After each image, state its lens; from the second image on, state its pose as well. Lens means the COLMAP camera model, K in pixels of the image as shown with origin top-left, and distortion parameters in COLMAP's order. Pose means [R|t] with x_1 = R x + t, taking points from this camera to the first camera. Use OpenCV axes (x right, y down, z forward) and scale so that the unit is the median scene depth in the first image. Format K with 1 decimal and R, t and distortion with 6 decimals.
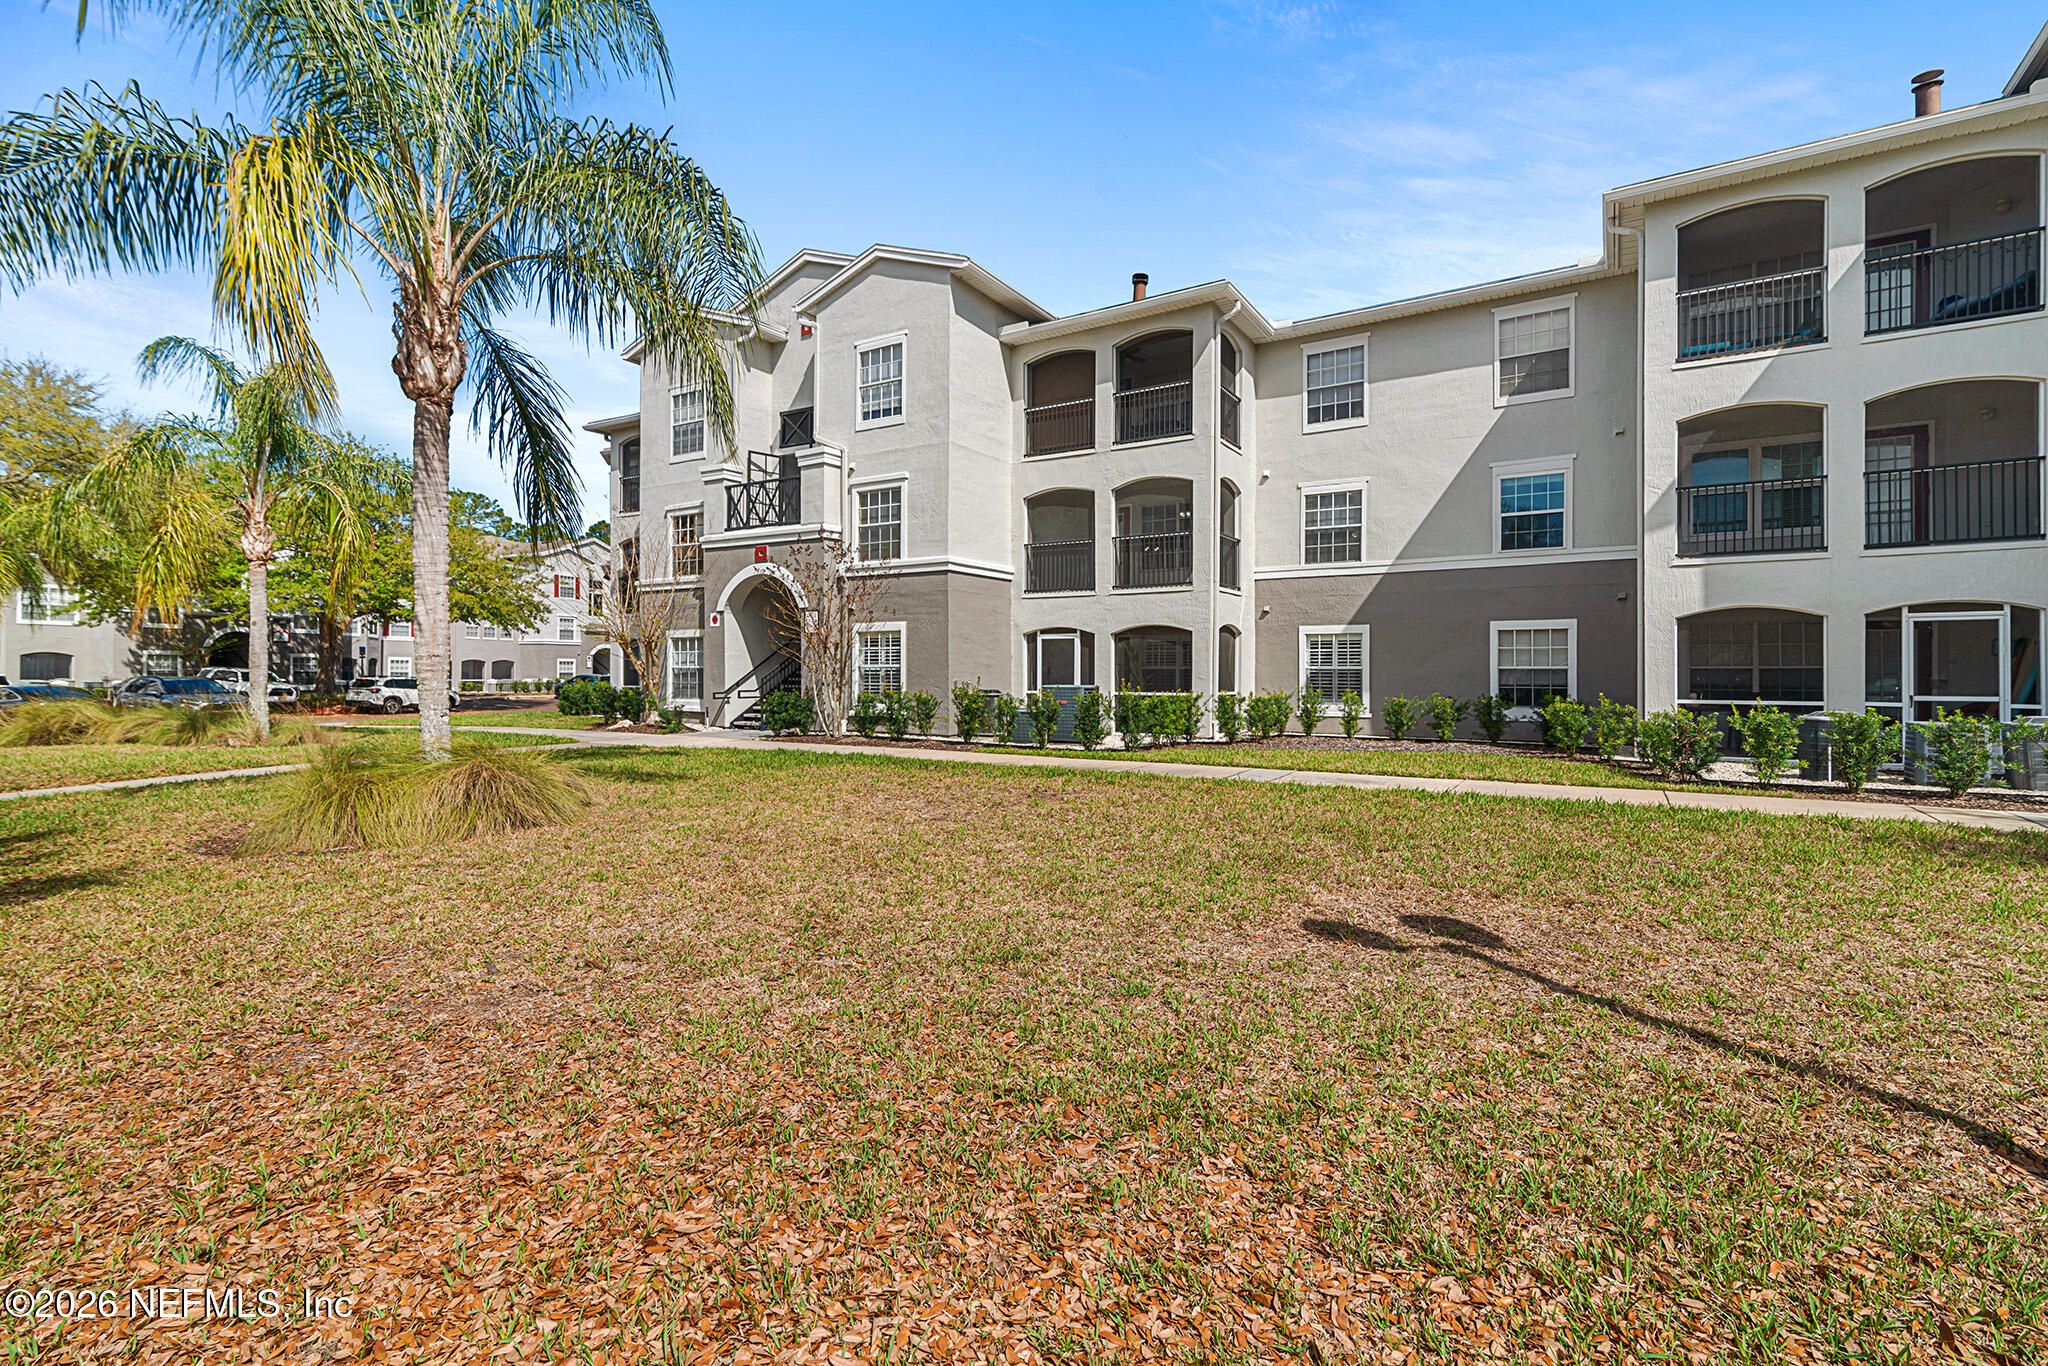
lens RADIAL K [[926.8, 0, 1020.7], [0, 926.8, 681.2], [0, 0, 1]] dist [0.013278, -0.001362]
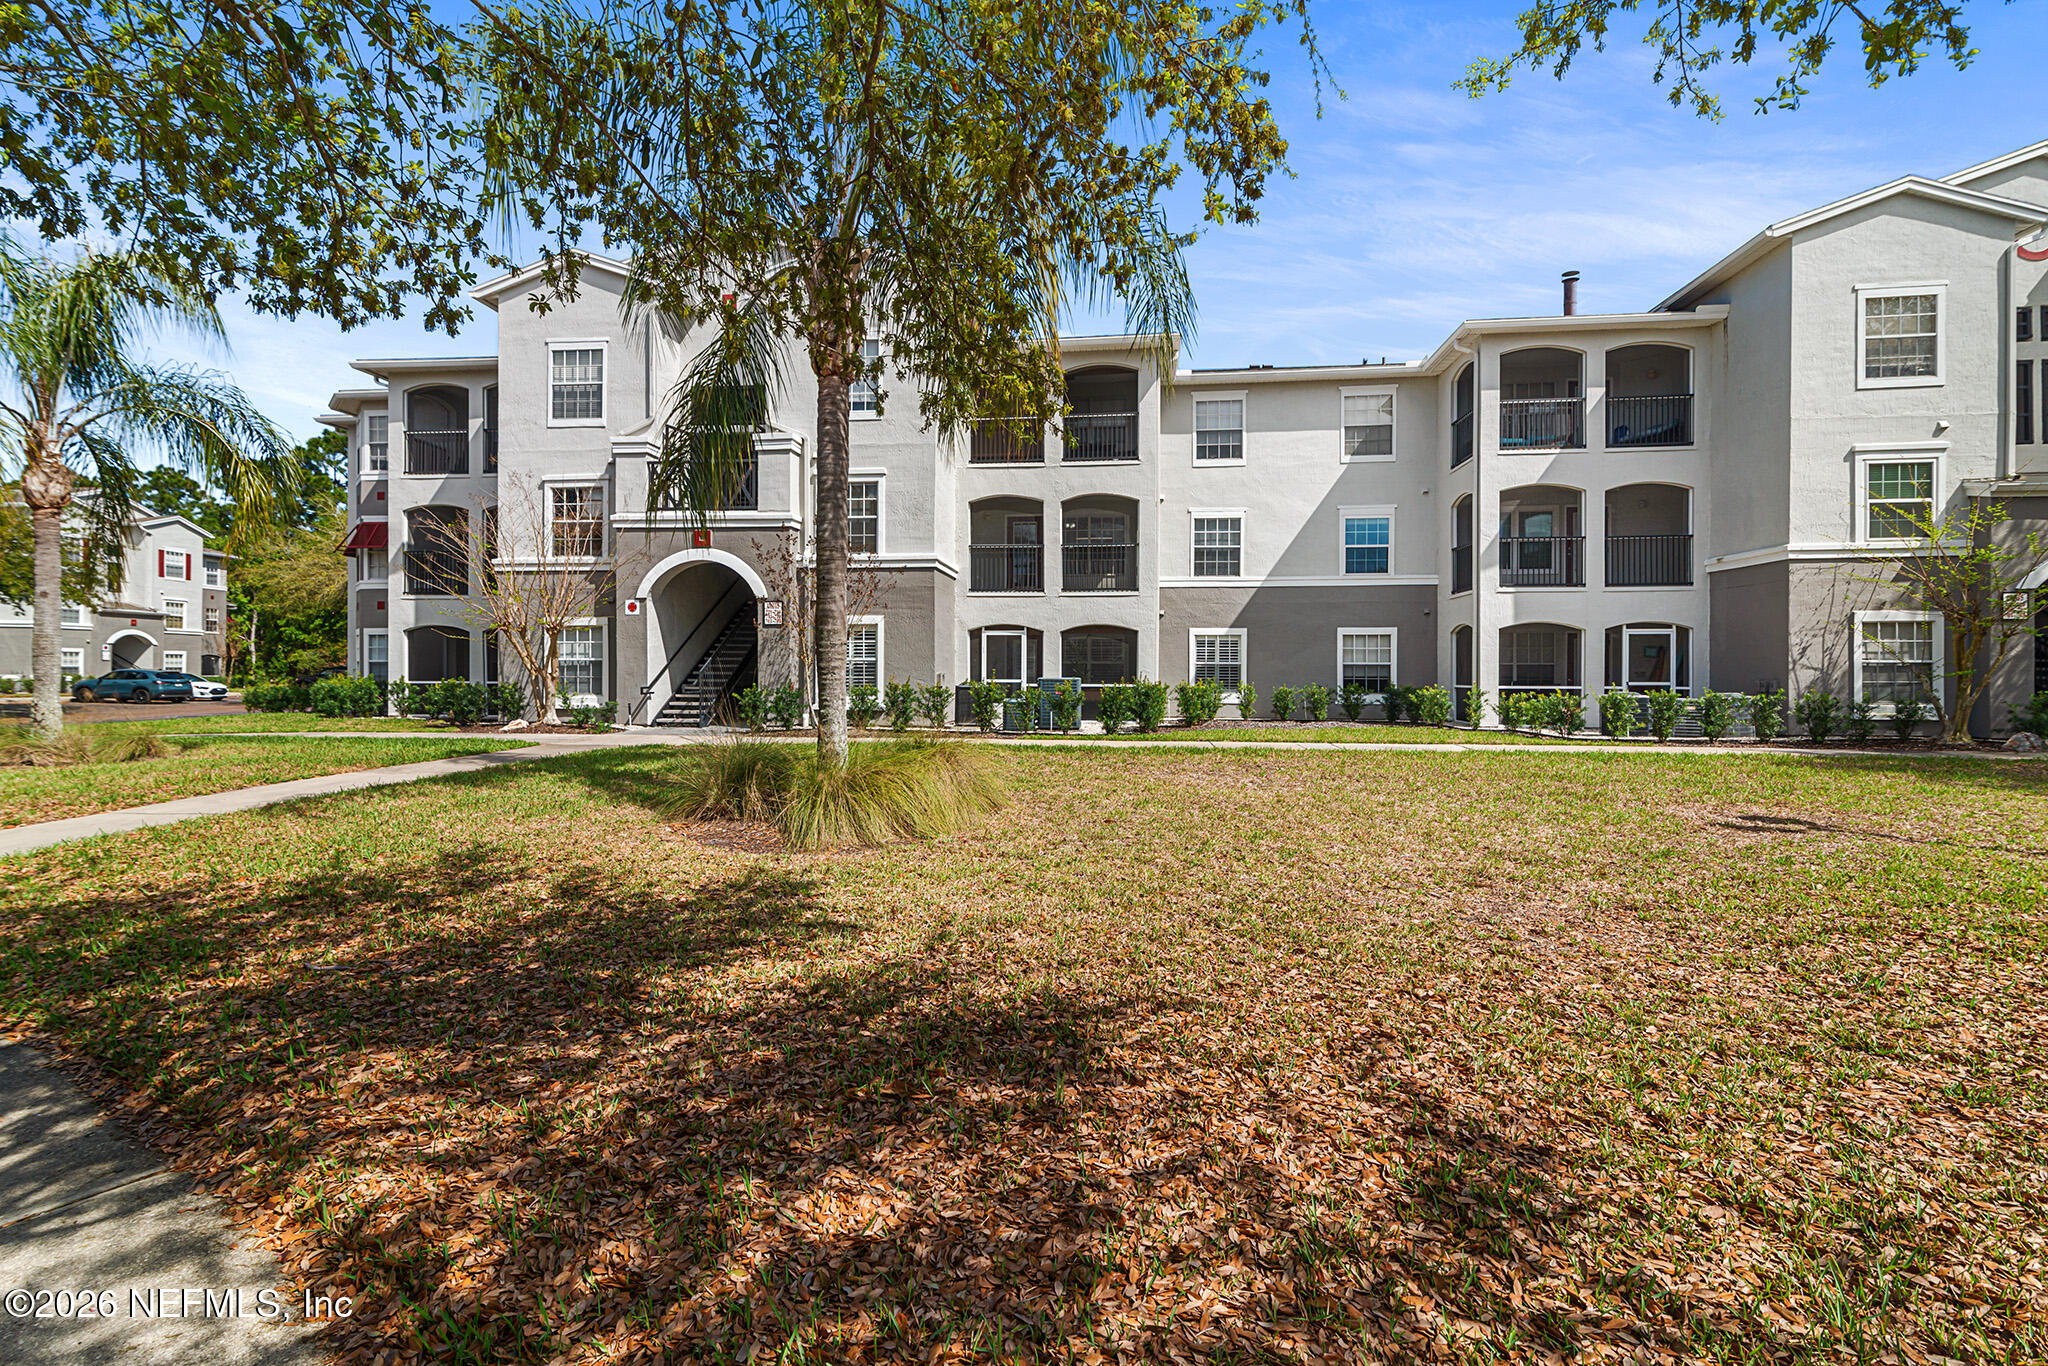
lens RADIAL K [[926.8, 0, 1004.4], [0, 926.8, 679.3], [0, 0, 1]] dist [0.013278, -0.001362]
pose [[0.906398, -0.002241, 0.422418, -0.429959], [0.002050, 0.999997, 0.000906, 0.004876], [-0.422419, 0.000045, 0.906401, 0.023515]]
